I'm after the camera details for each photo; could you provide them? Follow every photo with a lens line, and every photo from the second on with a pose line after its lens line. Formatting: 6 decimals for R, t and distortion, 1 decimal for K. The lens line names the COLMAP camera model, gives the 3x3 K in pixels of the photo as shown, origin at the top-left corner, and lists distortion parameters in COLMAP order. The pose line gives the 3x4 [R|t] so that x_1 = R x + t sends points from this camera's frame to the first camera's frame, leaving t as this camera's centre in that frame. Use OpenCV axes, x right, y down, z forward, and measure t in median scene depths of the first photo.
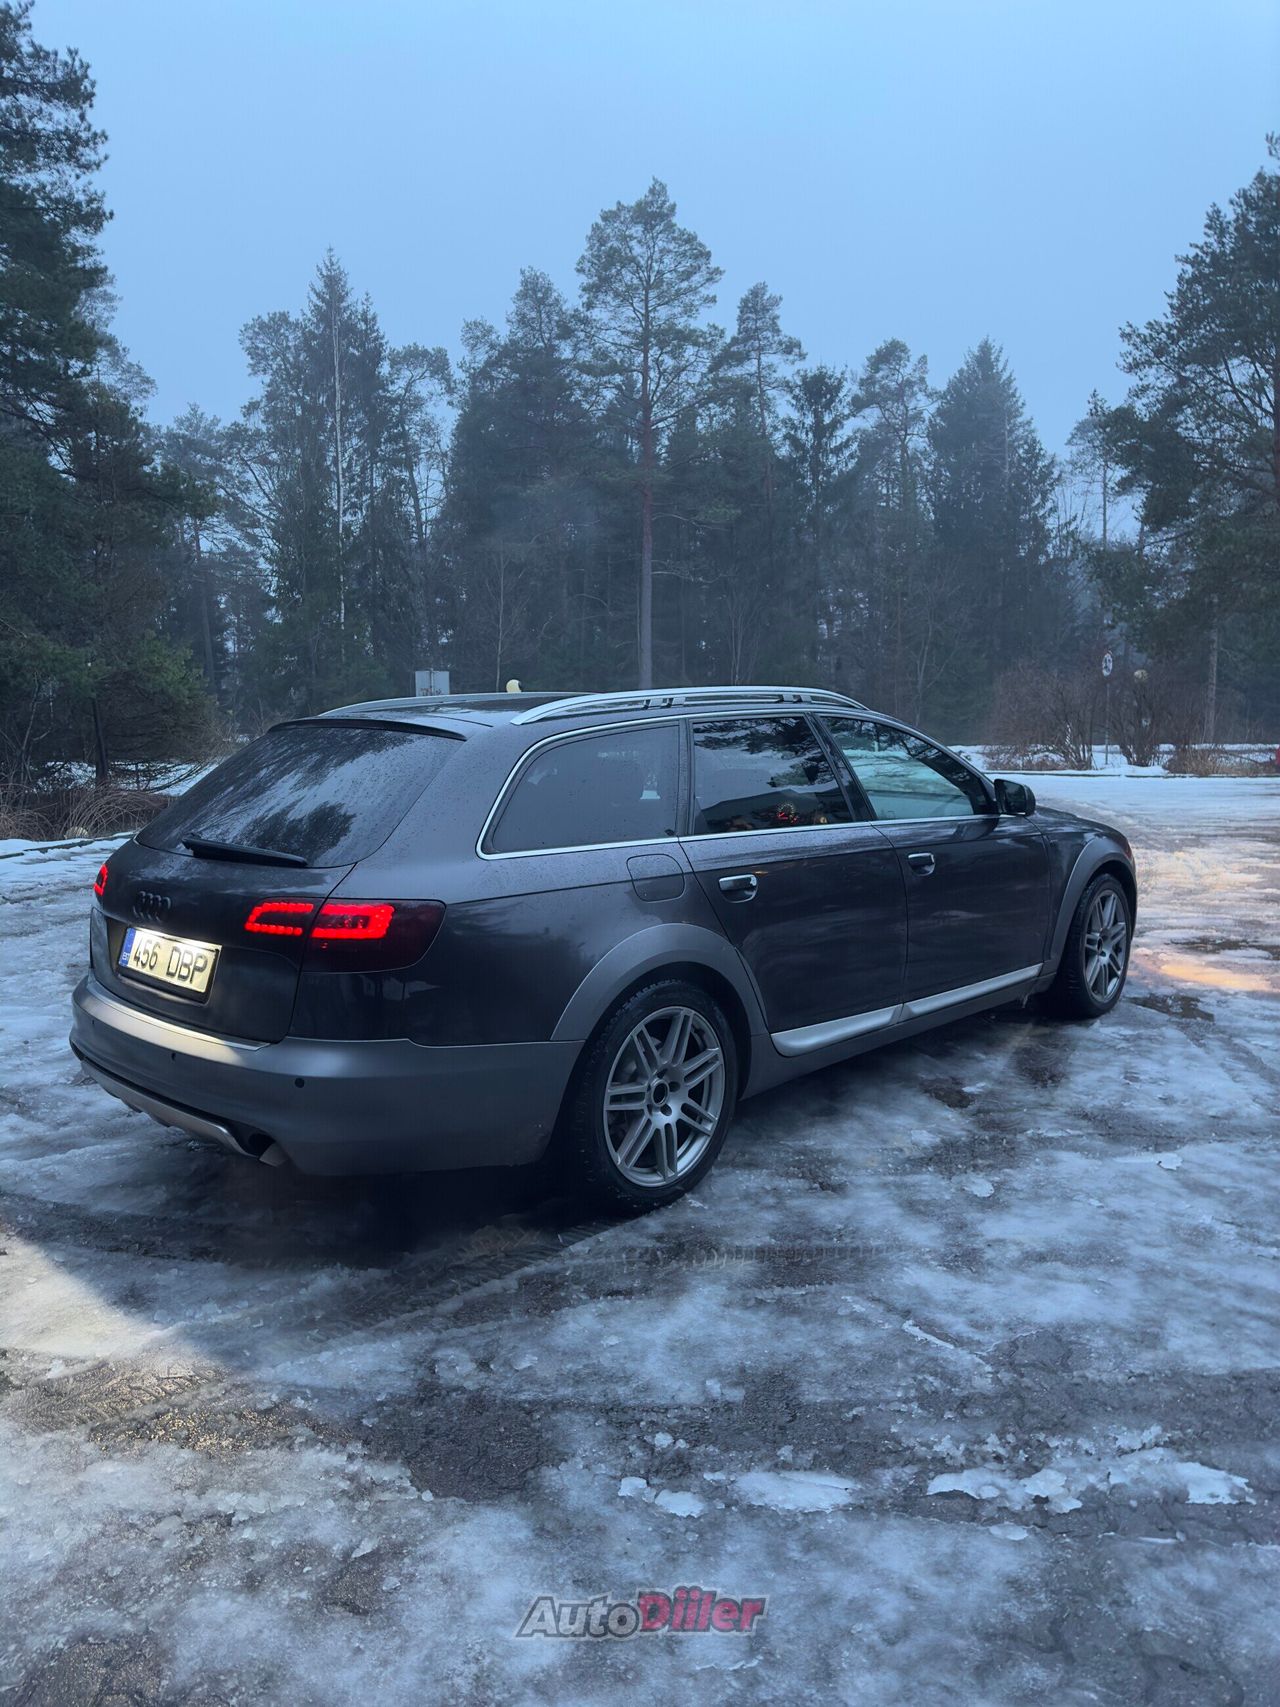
lens RADIAL K [[1179.3, 0, 643.4], [0, 1179.3, 844.6], [0, 0, 1]] dist [-0.000796, -0.010859]
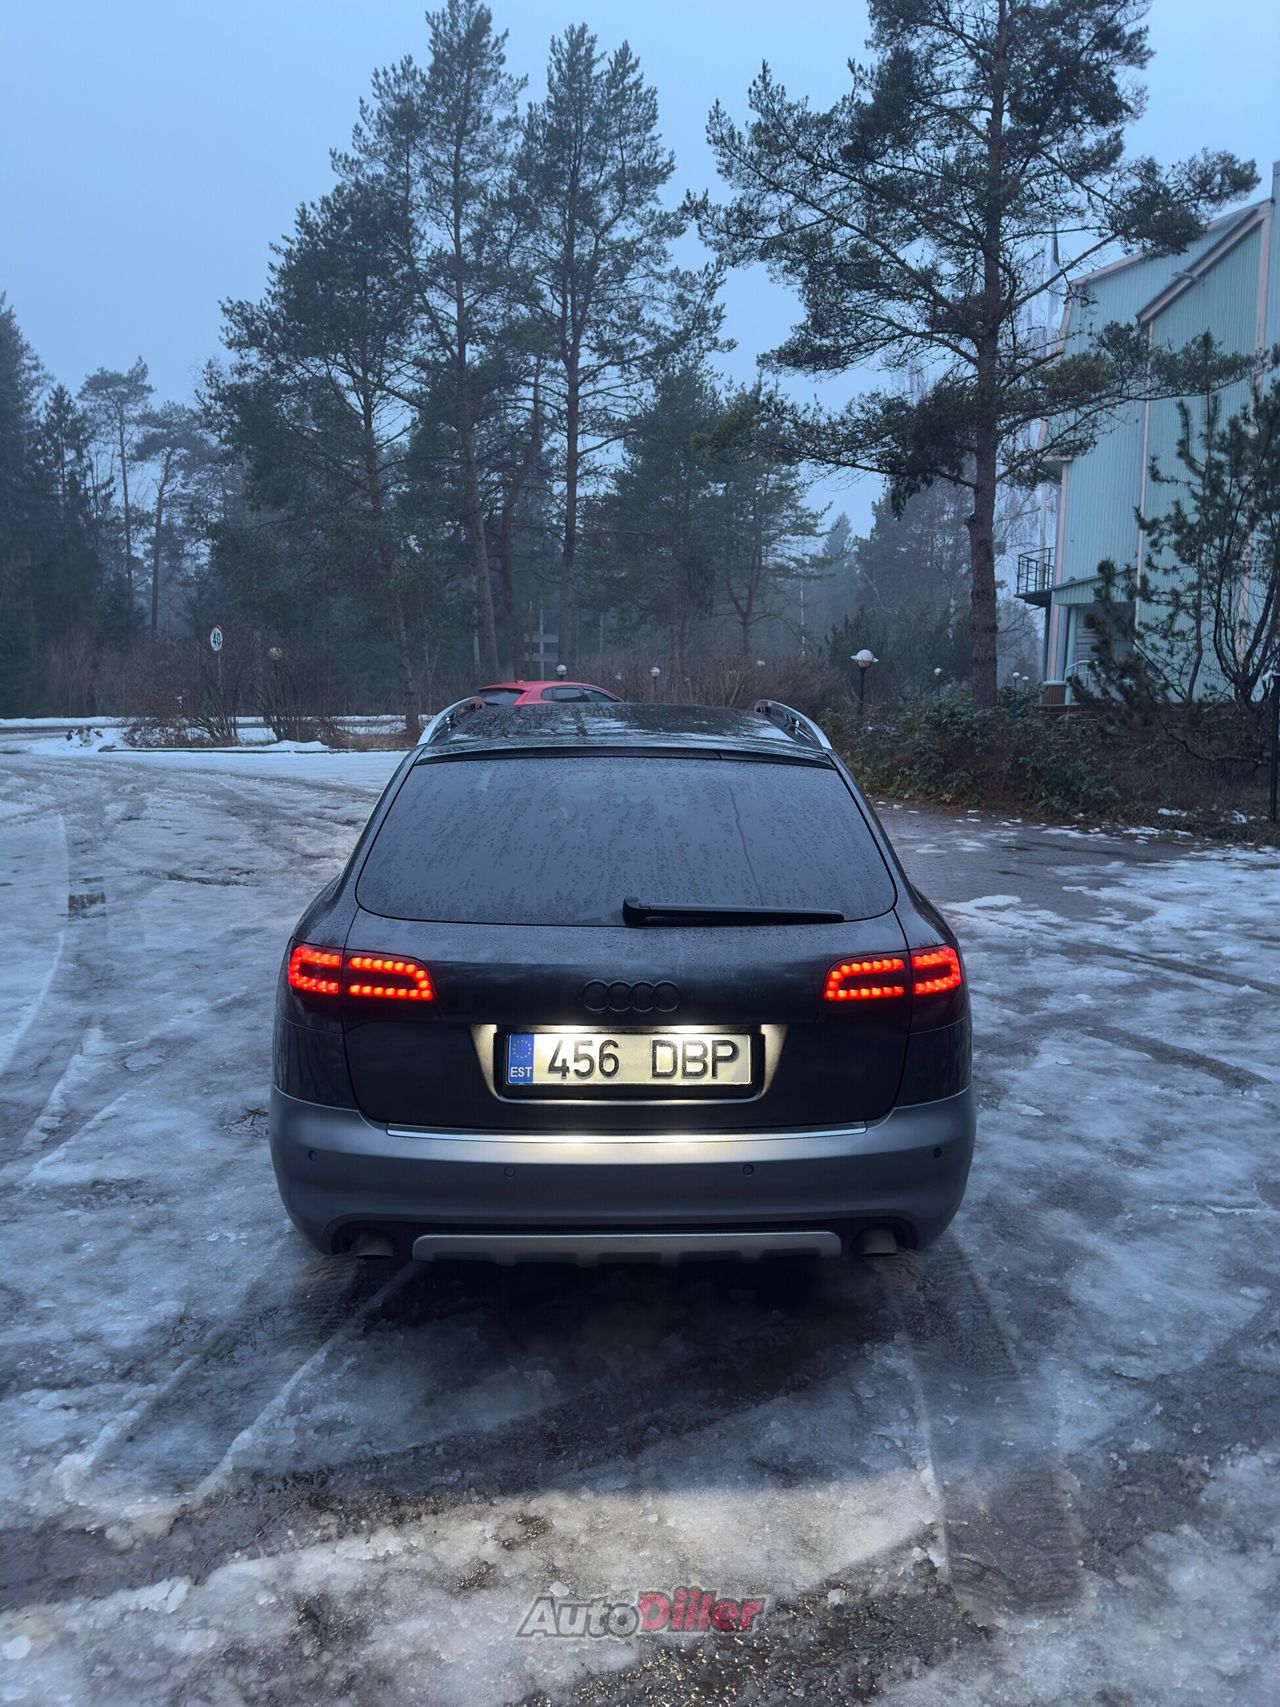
lens RADIAL K [[1179.3, 0, 646.6], [0, 1179.3, 862.0], [0, 0, 1]] dist [-0.000796, -0.010859]
pose [[0.685602, -0.078588, 0.723722, -0.649173], [0.049881, 0.996891, 0.060997, -0.053485], [-0.726265, -0.005719, 0.687391, 0.317630]]
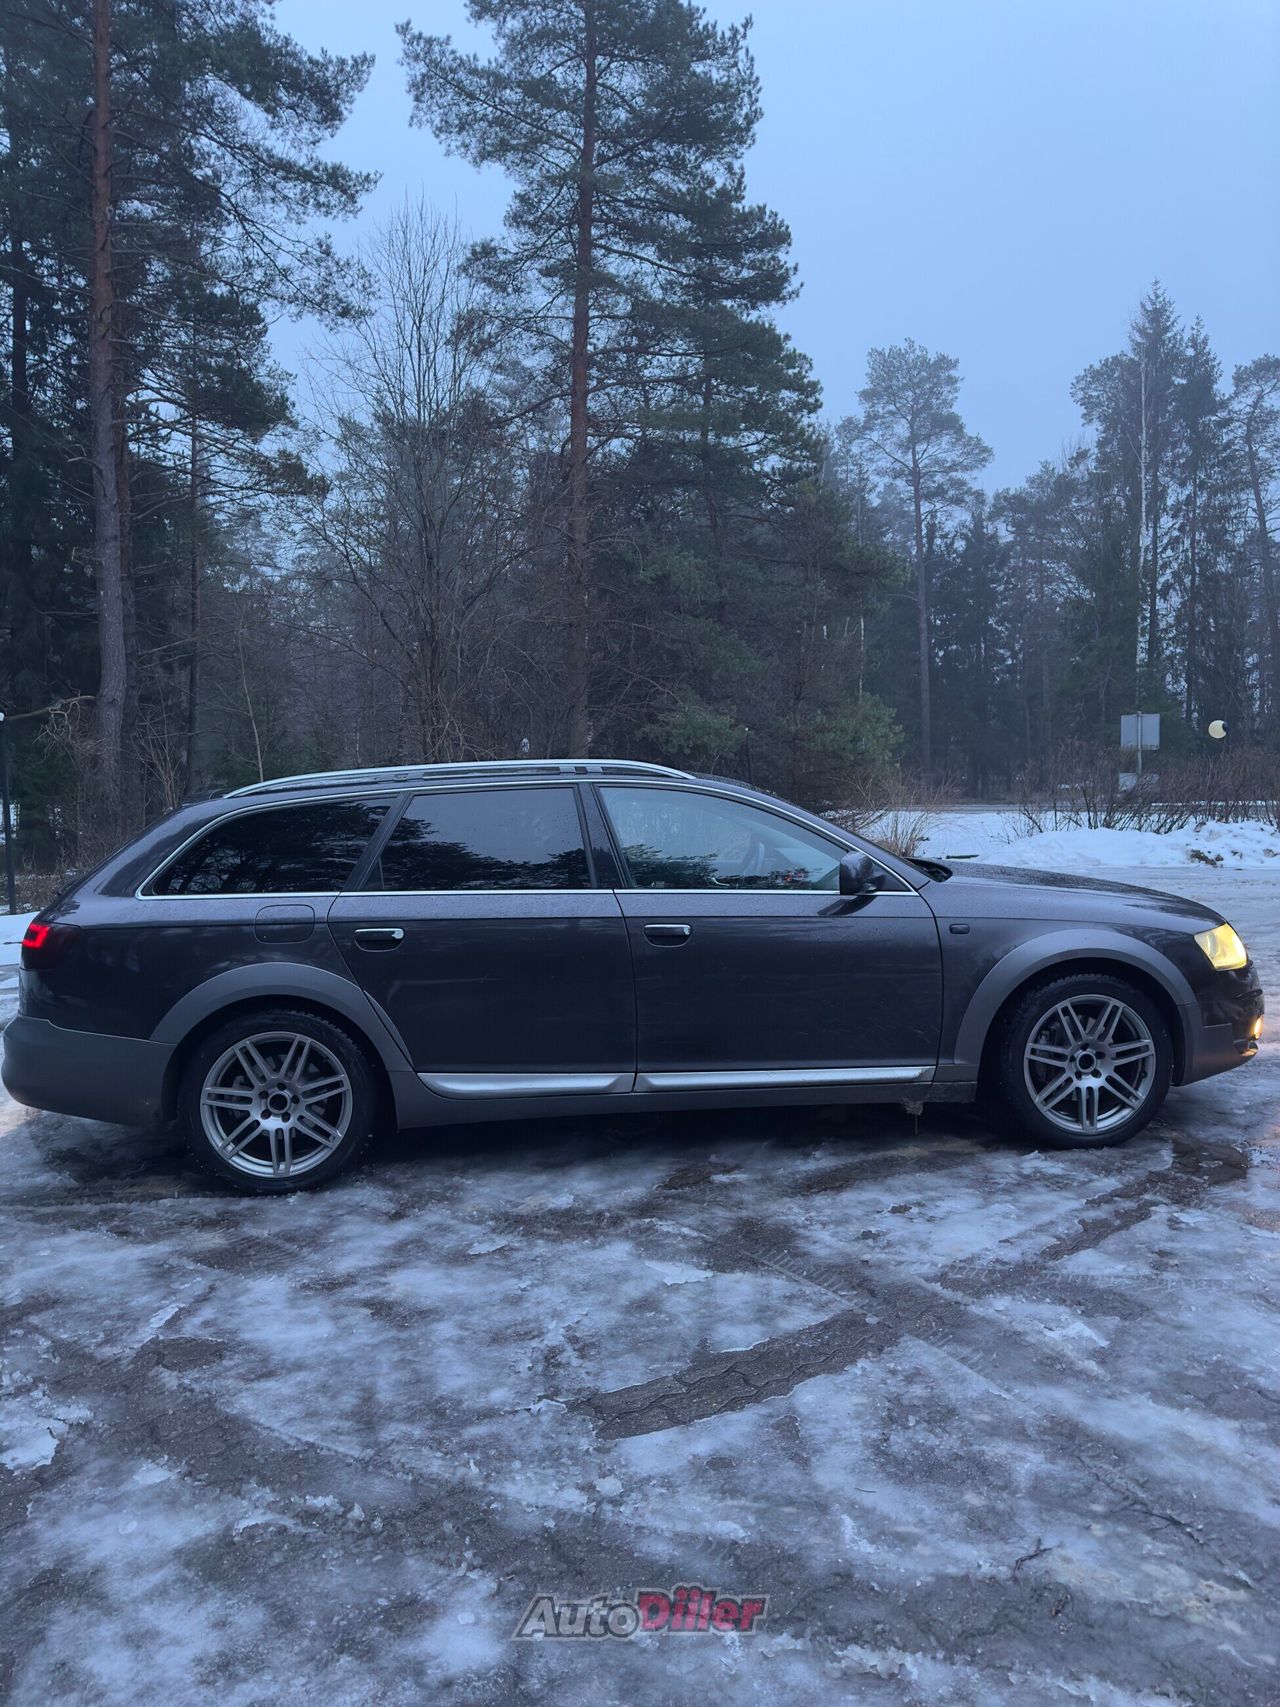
lens RADIAL K [[1179.3, 0, 634.3], [0, 1179.3, 851.8], [0, 0, 1]] dist [-0.000796, -0.010859]
pose [[0.765458, 0.025574, -0.642977, 0.774116], [-0.048496, 0.998661, -0.018012, -0.030683], [0.641656, 0.044969, 0.765673, 0.211552]]
